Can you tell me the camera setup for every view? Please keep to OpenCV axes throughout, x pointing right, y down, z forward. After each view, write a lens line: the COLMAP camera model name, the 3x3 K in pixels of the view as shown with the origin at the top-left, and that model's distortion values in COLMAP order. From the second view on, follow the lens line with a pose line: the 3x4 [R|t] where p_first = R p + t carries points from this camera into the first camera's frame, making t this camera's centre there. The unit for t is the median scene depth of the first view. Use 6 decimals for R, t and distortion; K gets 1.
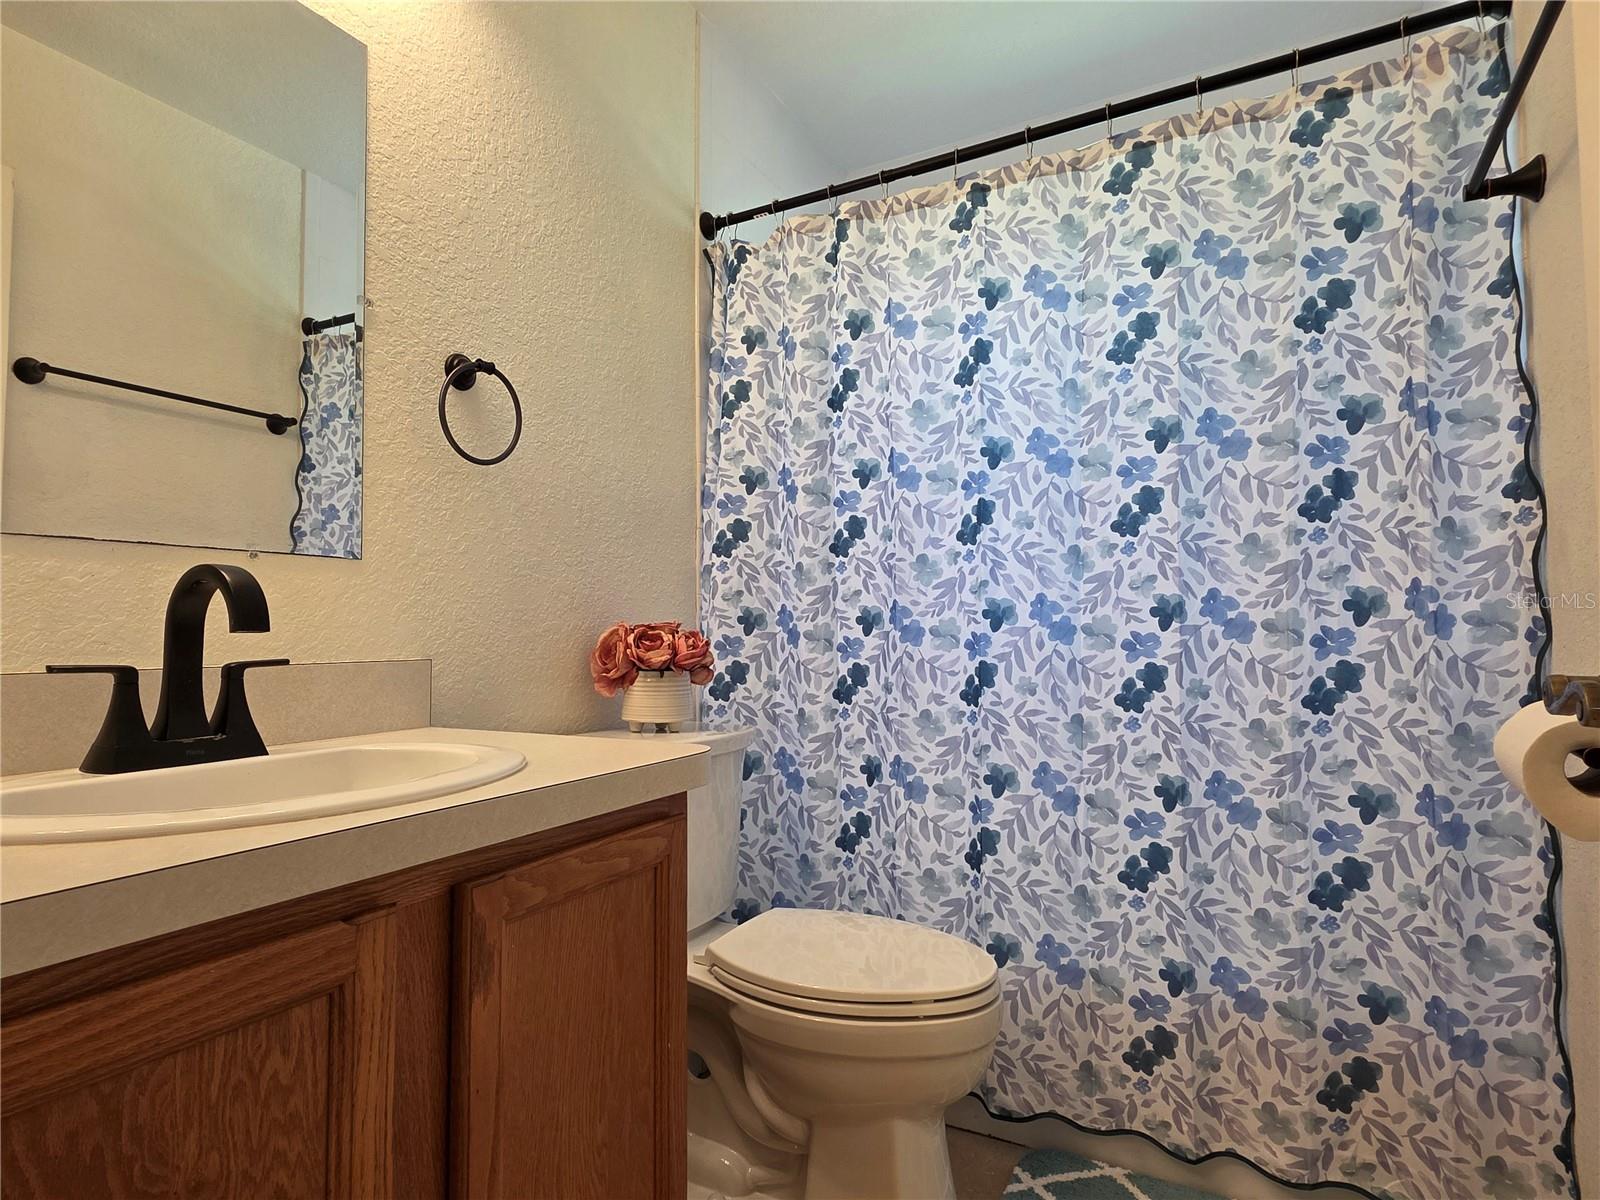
lens RADIAL K [[861.3, 0, 800.4], [0, 861.3, 609.5], [0, 0, 1]] dist [0.003333, -0.001995]
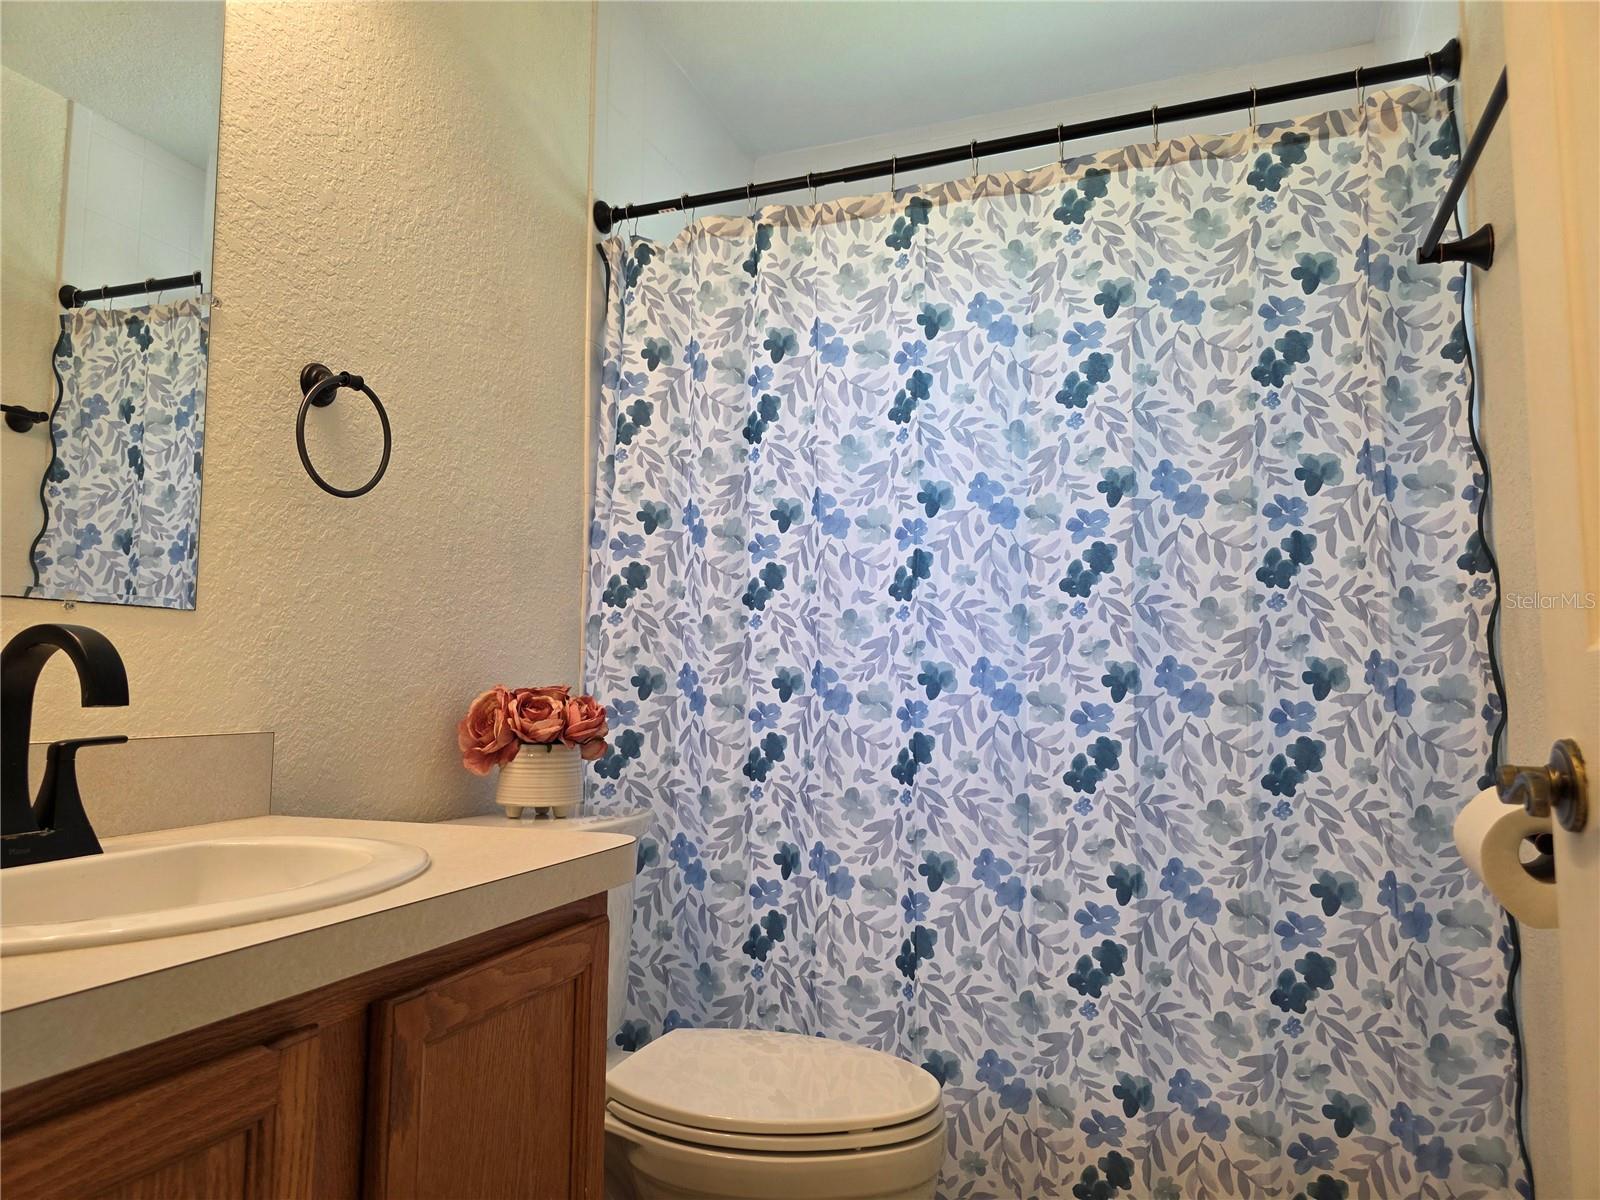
lens RADIAL K [[1077.8, 0, 798.1], [0, 1077.8, 603.6], [0, 0, 1]] dist [0.052874, -0.051817]
pose [[0.990512, 0.020988, 0.135817, -0.068065], [-0.014563, 0.998735, -0.048133, -0.019080], [-0.136656, 0.045698, 0.989564, -0.087219]]
